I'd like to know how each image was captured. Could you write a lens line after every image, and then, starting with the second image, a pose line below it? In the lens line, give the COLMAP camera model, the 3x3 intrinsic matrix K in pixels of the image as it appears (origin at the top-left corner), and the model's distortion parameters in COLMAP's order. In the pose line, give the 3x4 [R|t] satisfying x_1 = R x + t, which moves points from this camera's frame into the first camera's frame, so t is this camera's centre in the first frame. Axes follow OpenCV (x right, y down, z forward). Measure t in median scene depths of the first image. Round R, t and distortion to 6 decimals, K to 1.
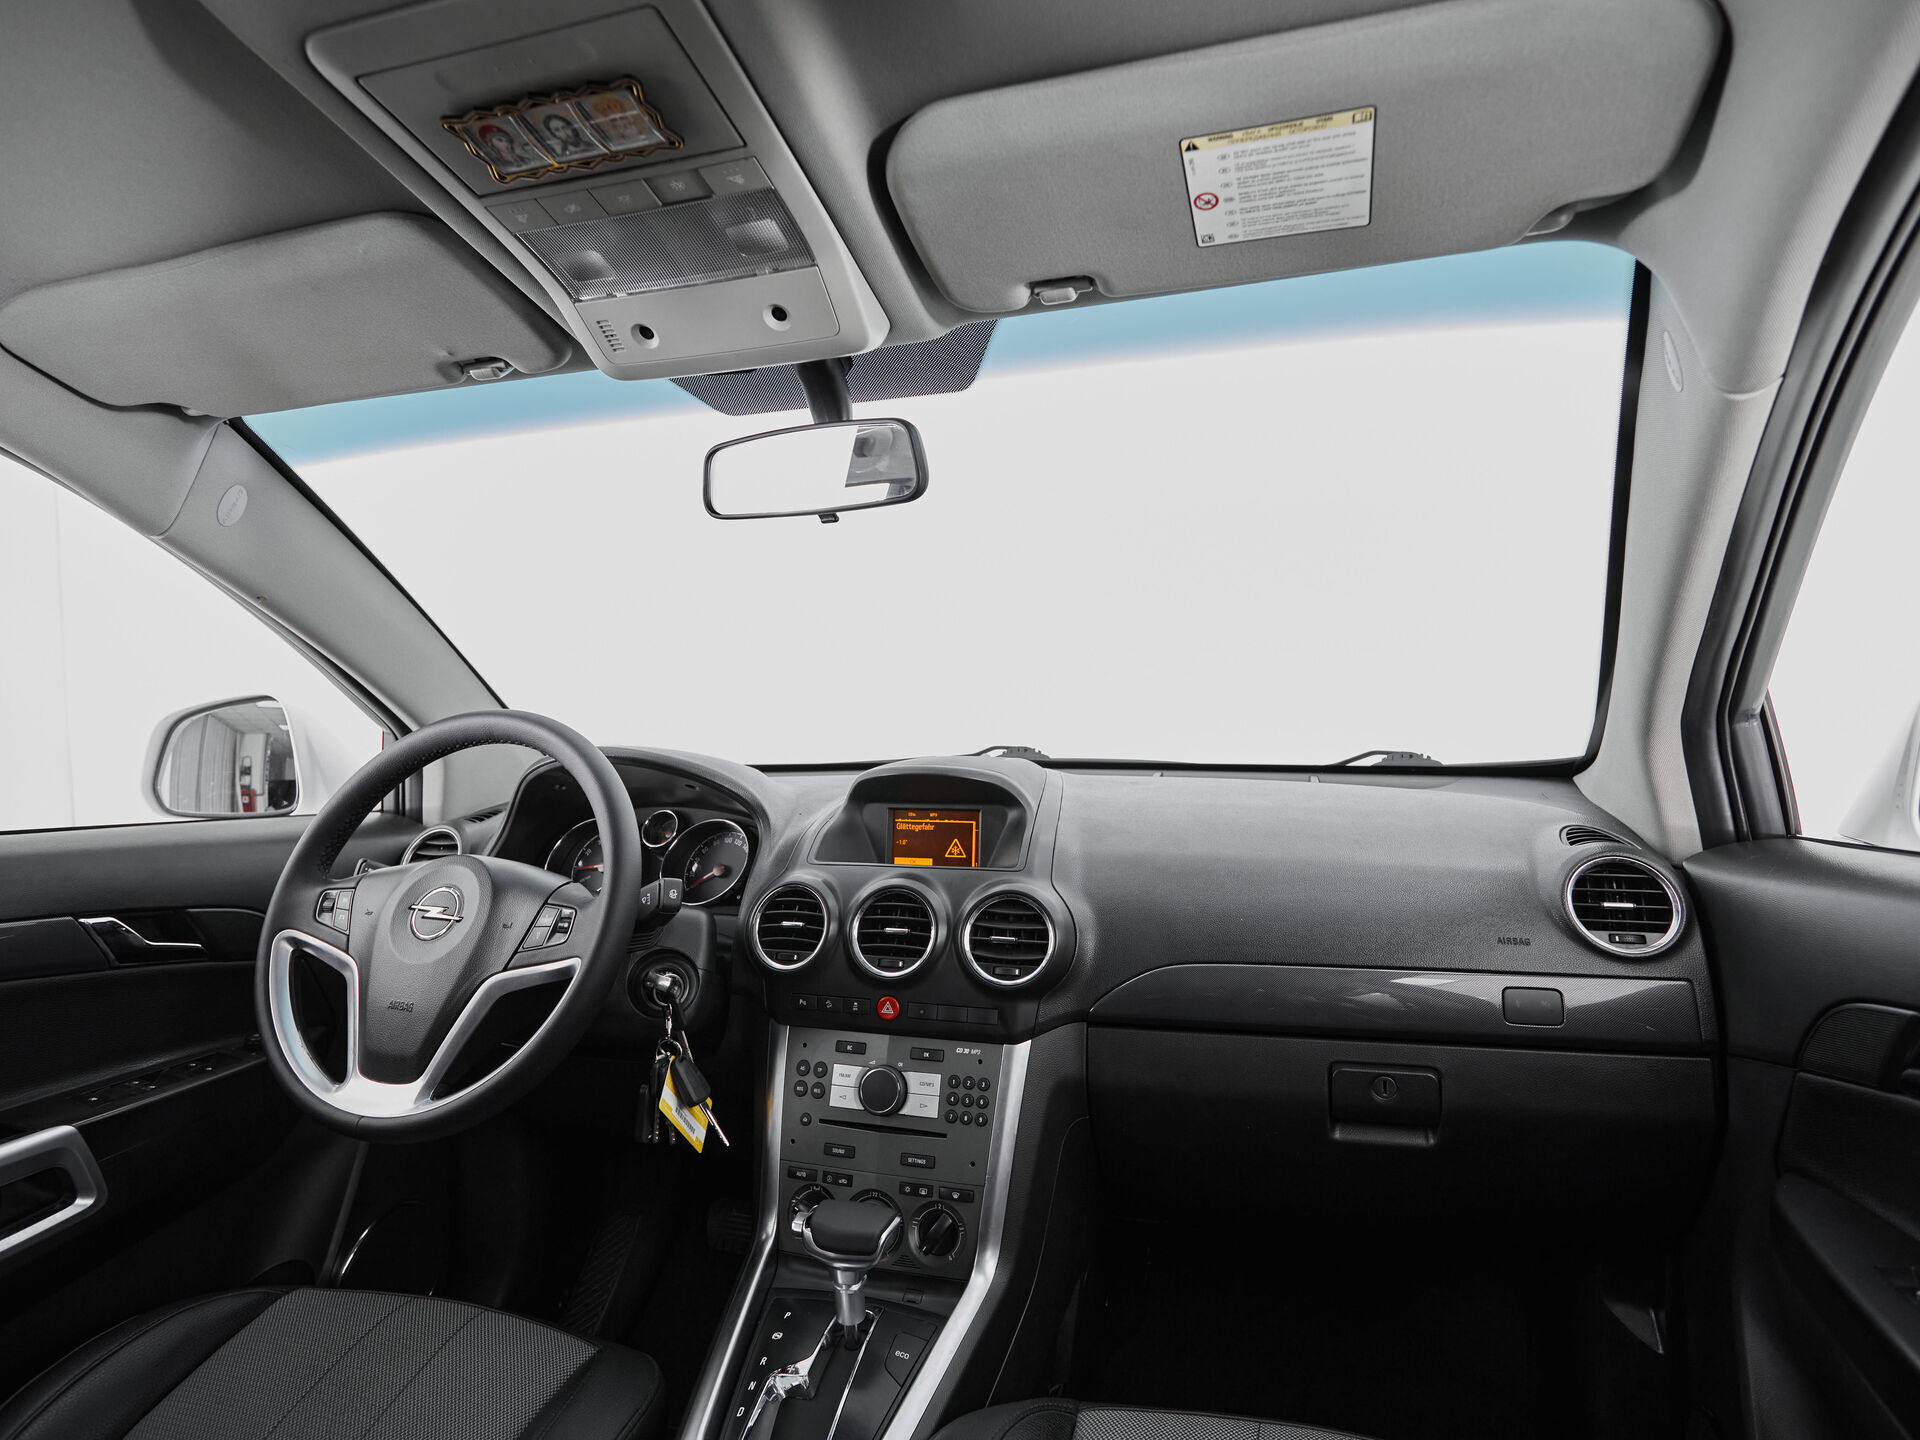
lens RADIAL K [[1009.3, 0, 957.0], [0, 1009.3, 721.3], [0, 0, 1]] dist [-0.003721, -0.002608]
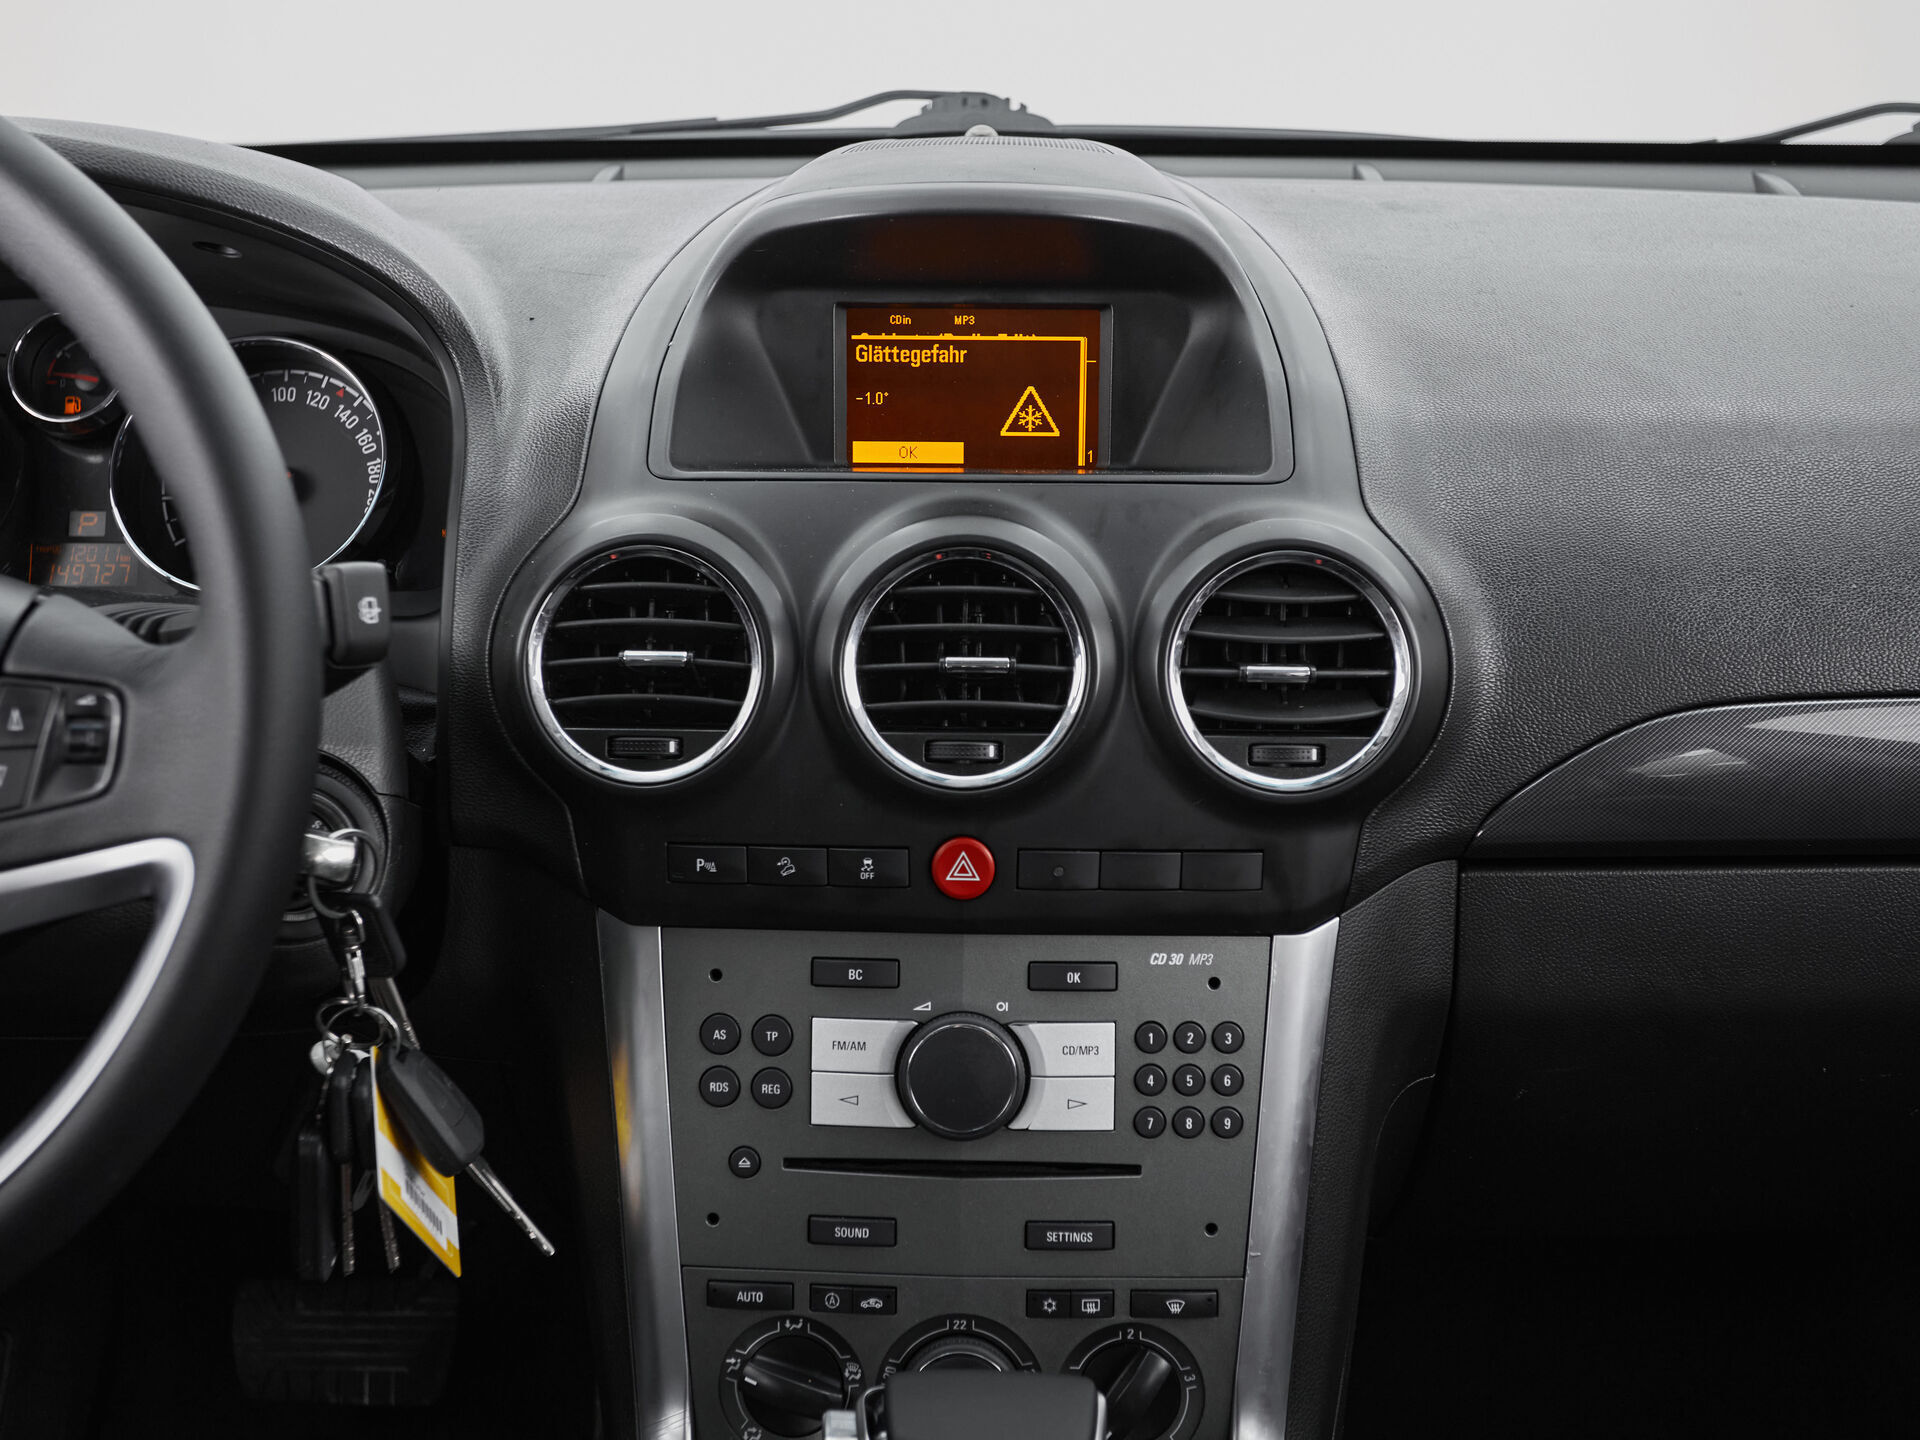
lens RADIAL K [[2330.1, 0, 915.8], [0, 2330.1, 720.5], [0, 0, 1]] dist [0.028586, 0.000000]
pose [[0.965679, -0.072095, 0.249534, -0.300560], [-0.008525, 0.951391, 0.307868, -0.031268], [-0.259600, -0.299429, 0.918123, 0.238931]]
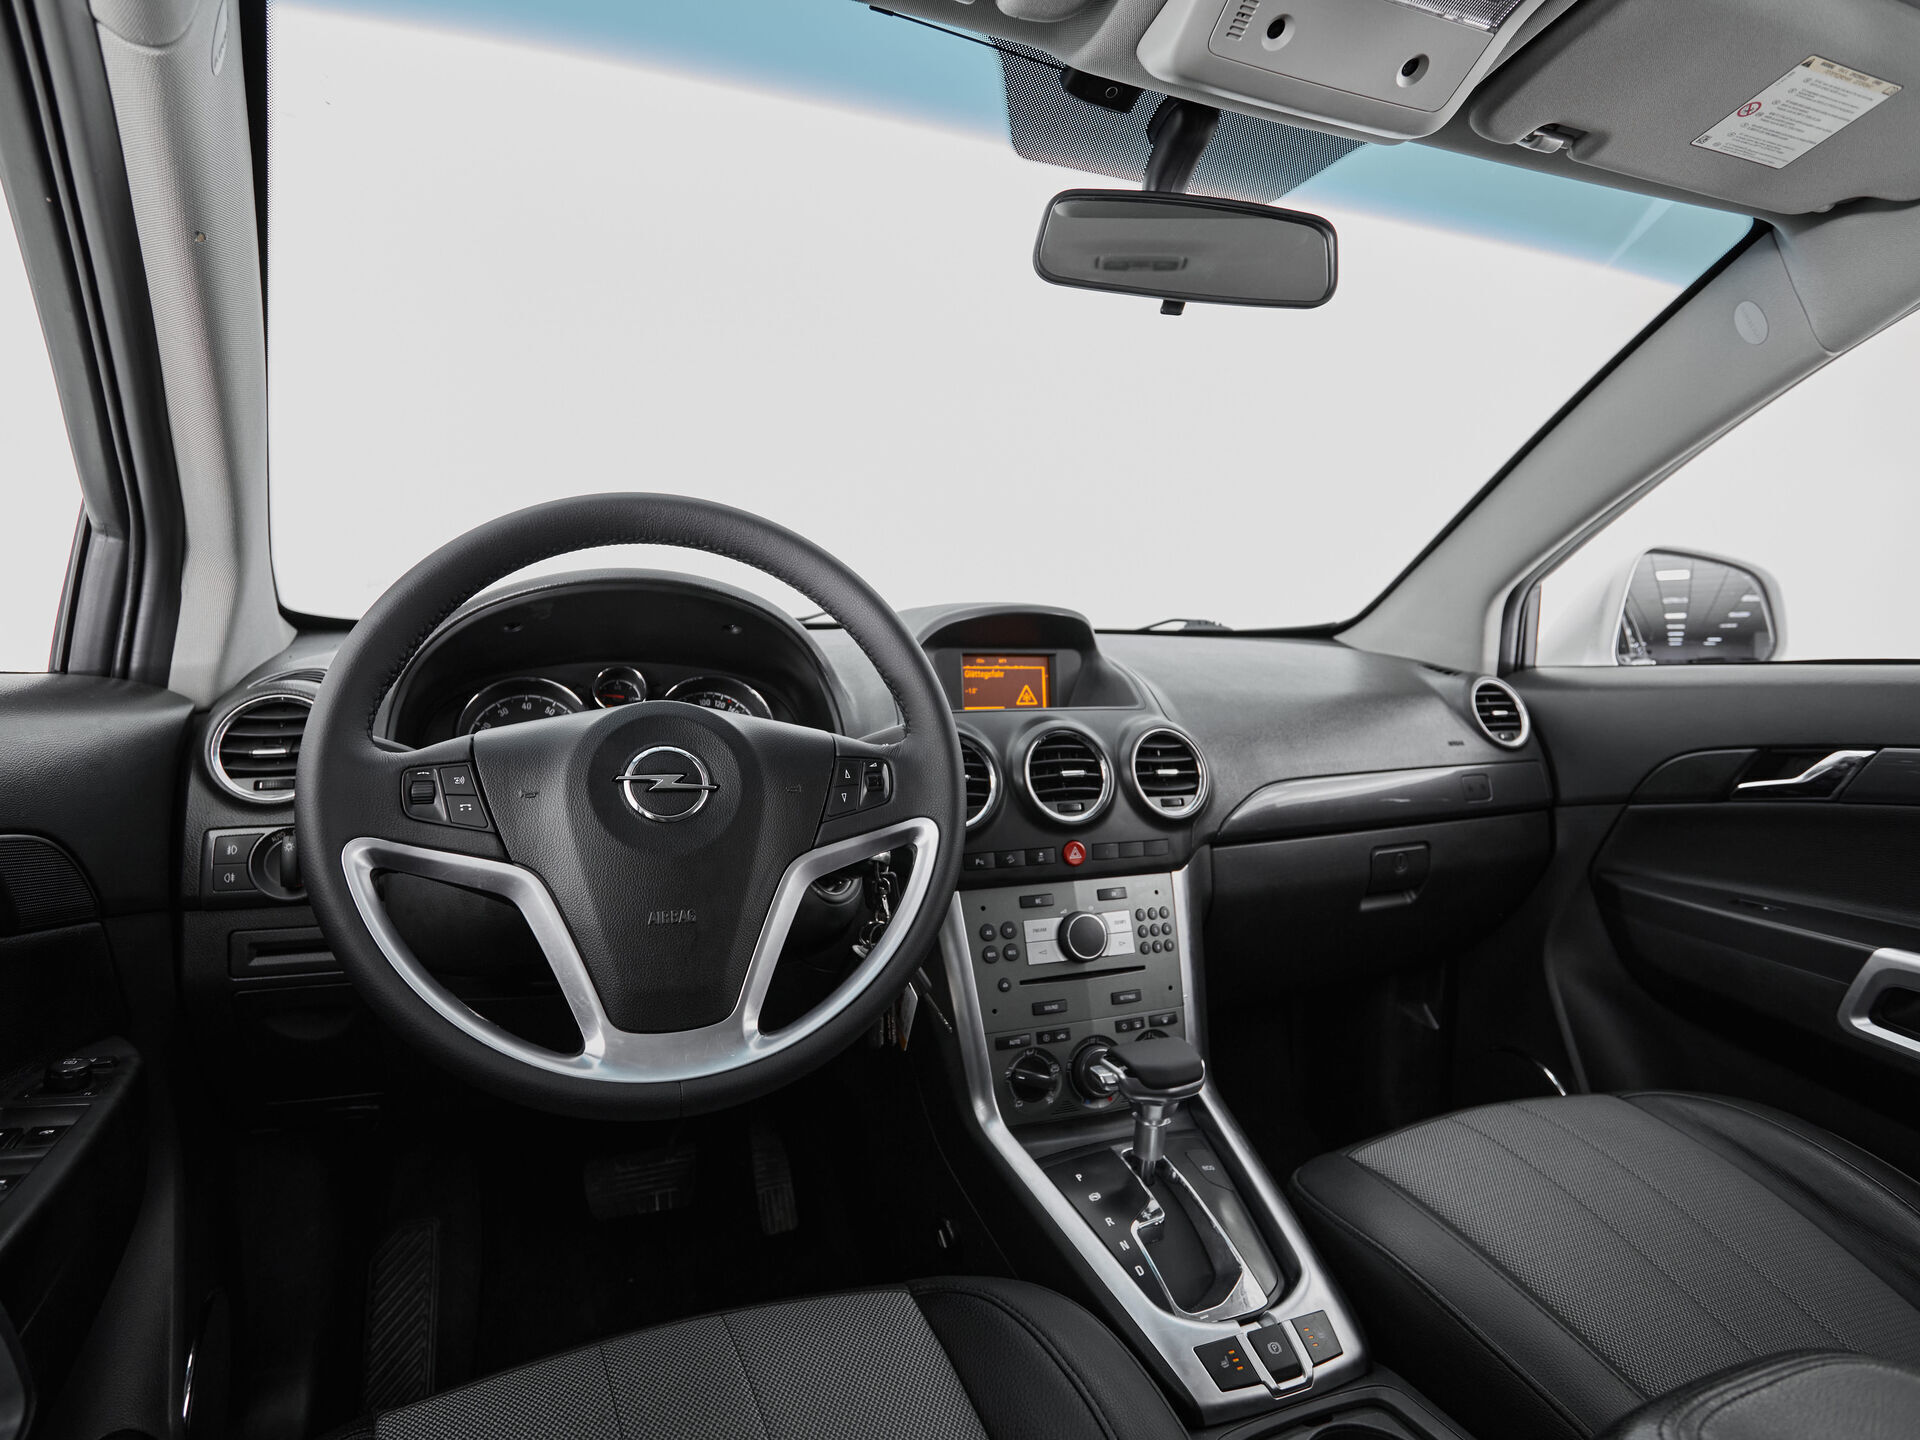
lens RADIAL K [[1009.3, 0, 921.7], [0, 1009.3, 718.0], [0, 0, 1]] dist [-0.003721, -0.002608]
pose [[0.786796, -0.030664, 0.616451, -0.779731], [-0.018369, 0.997159, 0.073046, 0.091968], [-0.616940, -0.068795, 0.783998, 0.357973]]
